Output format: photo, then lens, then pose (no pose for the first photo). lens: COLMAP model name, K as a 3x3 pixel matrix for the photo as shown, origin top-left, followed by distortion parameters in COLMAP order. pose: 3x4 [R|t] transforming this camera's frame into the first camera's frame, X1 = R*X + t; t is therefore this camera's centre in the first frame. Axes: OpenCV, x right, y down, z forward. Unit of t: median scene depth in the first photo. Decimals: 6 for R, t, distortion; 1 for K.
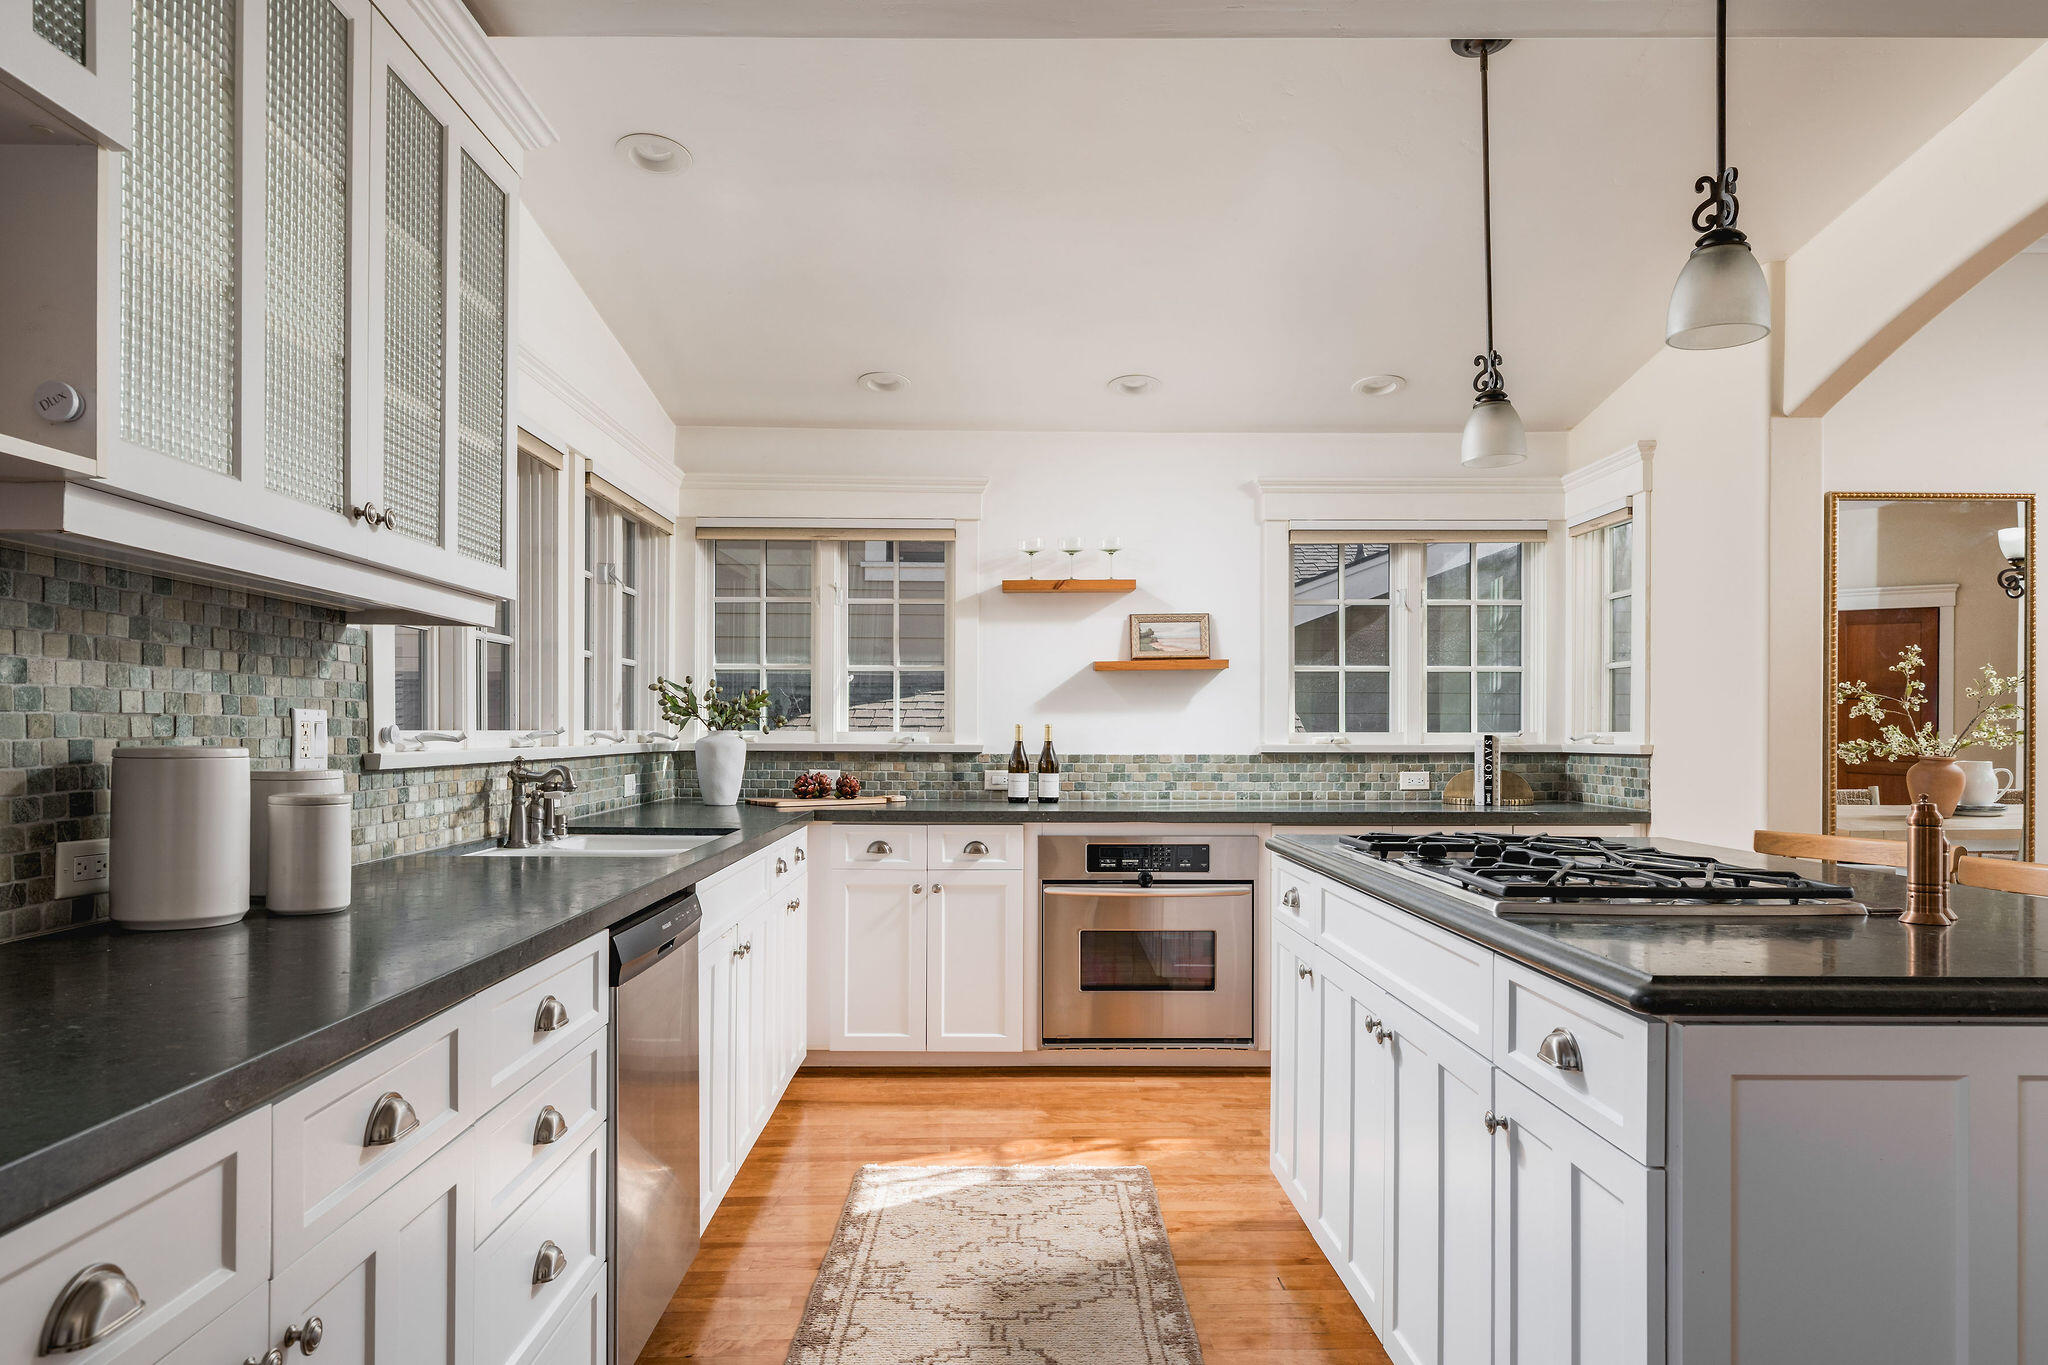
lens RADIAL K [[1276.6, 0, 1021.5], [0, 1276.6, 705.0], [0, 0, 1]] dist [0.027578, 0.000351]
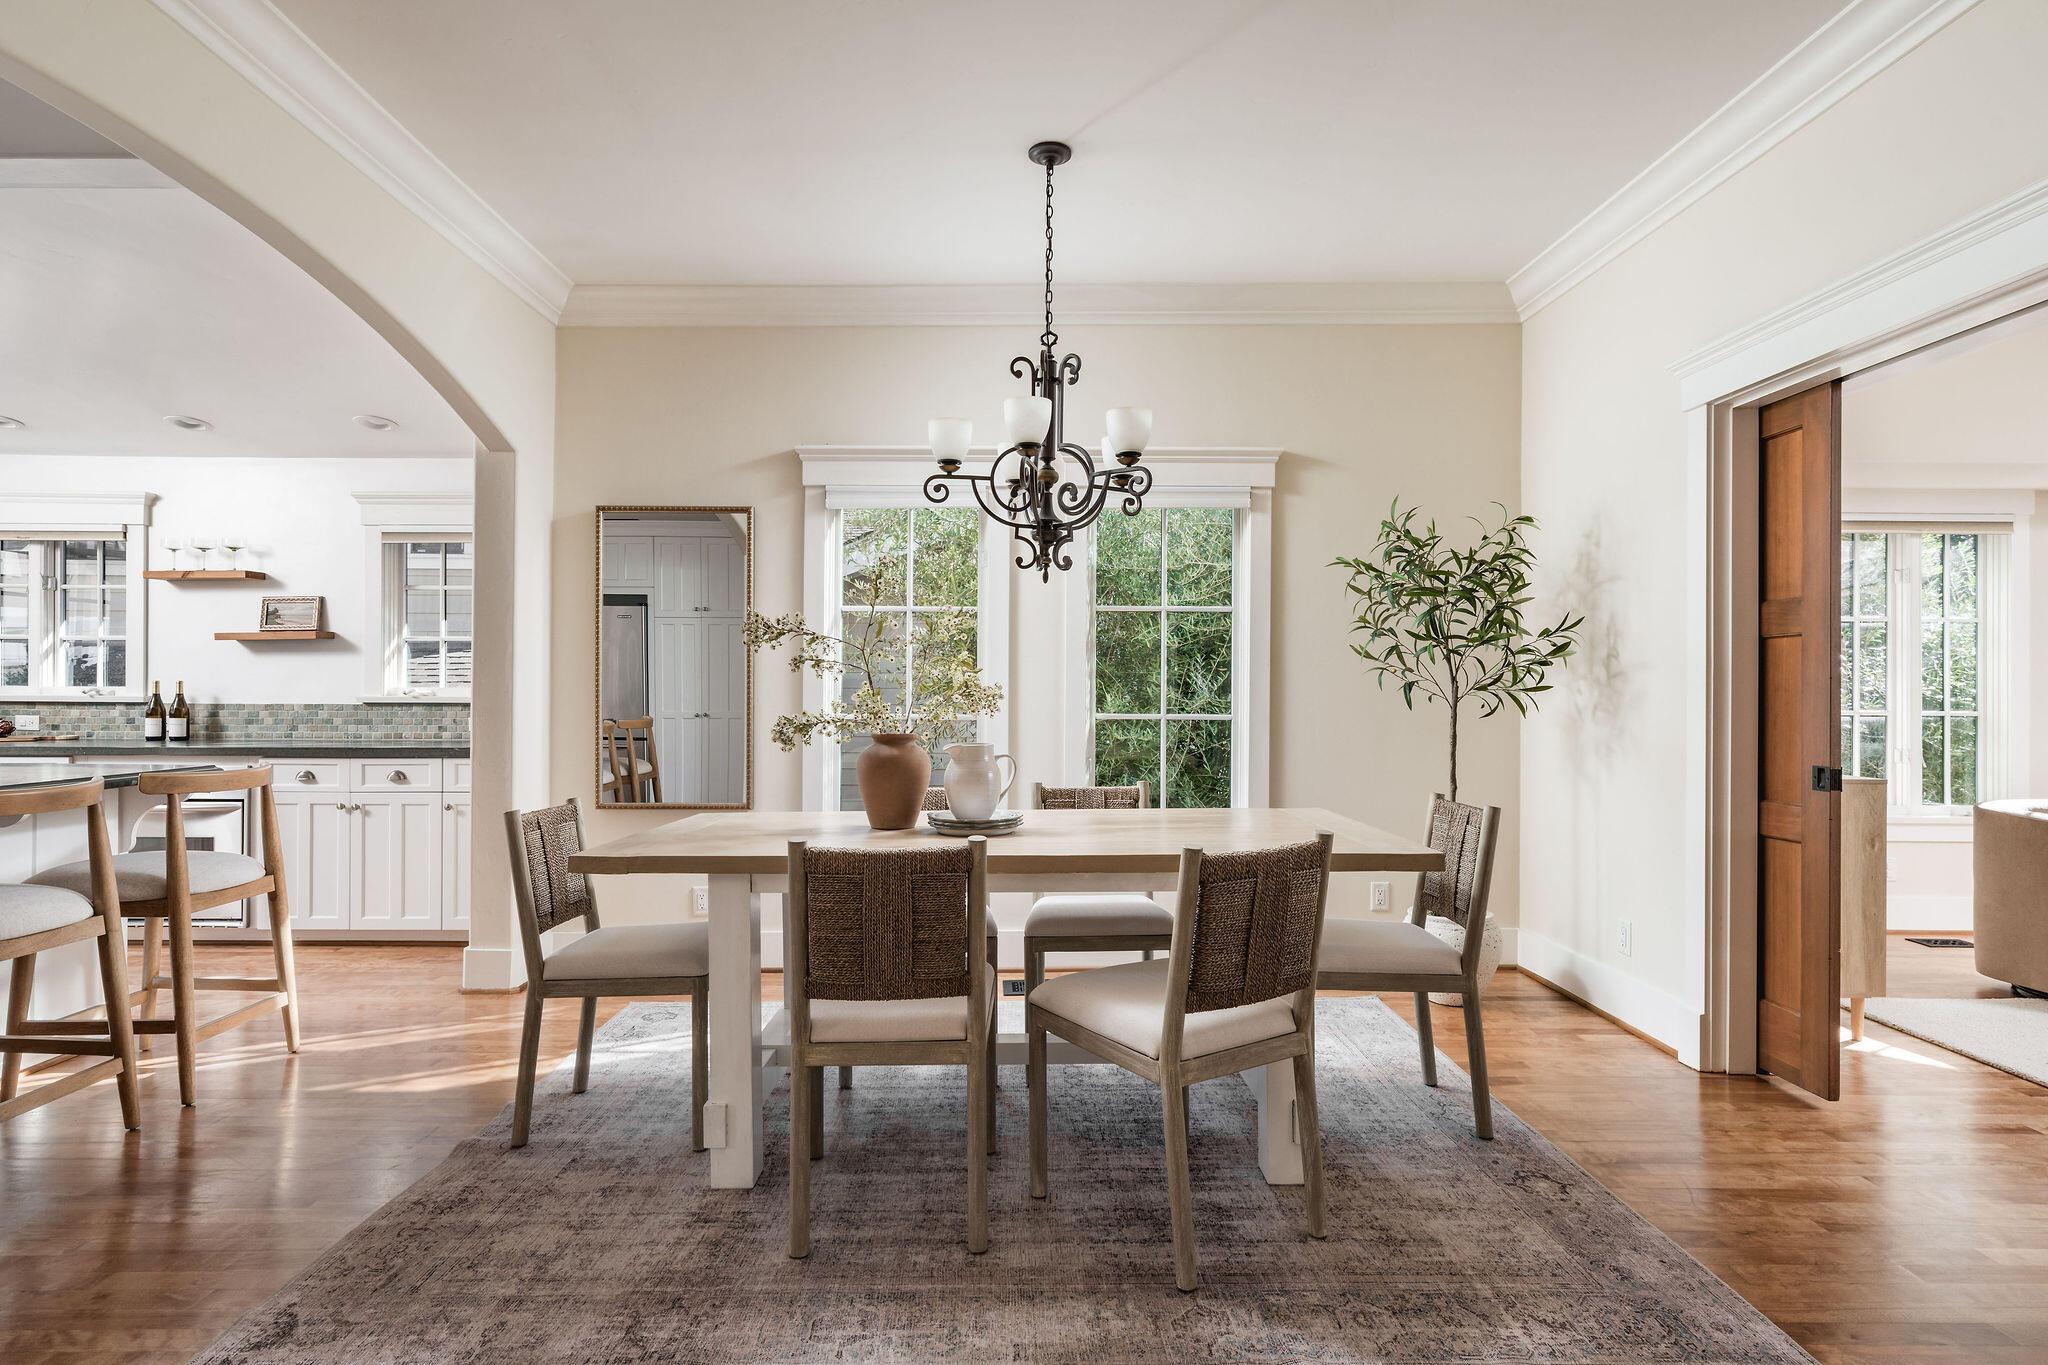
lens RADIAL K [[998.1, 0, 1023.5], [0, 998.1, 685.6], [0, 0, 1]] dist [0.022706, -0.000064]
pose [[0.999996, 0.000368, 0.002929, 0.982004], [-0.000420, 0.999844, 0.017662, 0.001336], [-0.002922, -0.017663, 0.999840, -0.043857]]
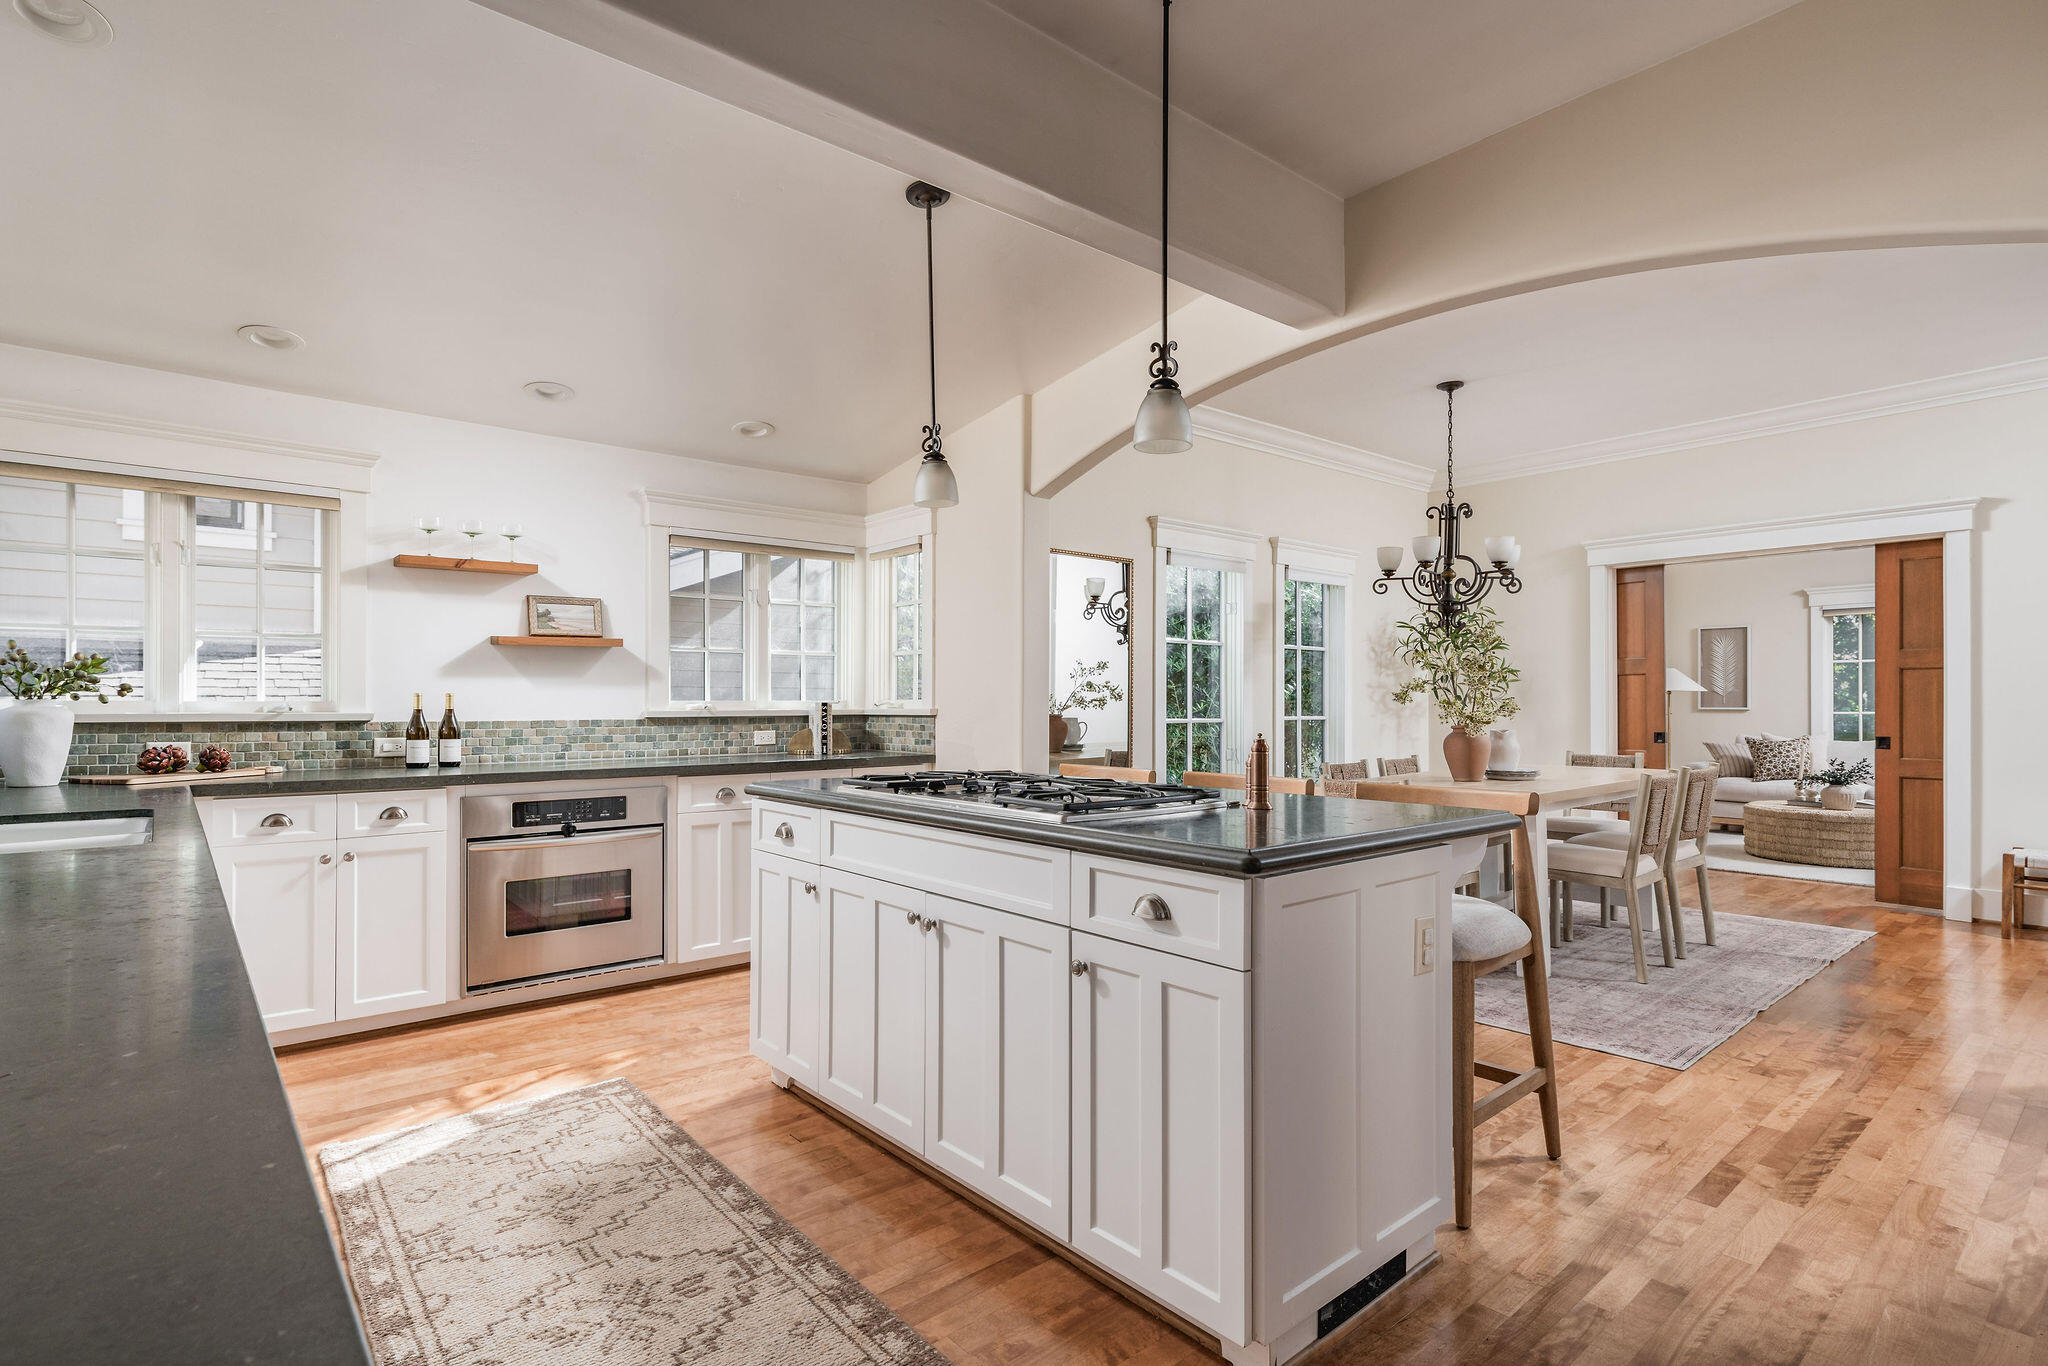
lens RADIAL K [[998.1, 0, 988.2], [0, 998.1, 685.4], [0, 0, 1]] dist [0.022706, -0.000064]
pose [[0.788808, 0.008627, 0.614579, -0.155681], [-0.011428, 0.999935, 0.000631, 0.003100], [-0.614534, -0.007521, 0.788855, 0.069112]]
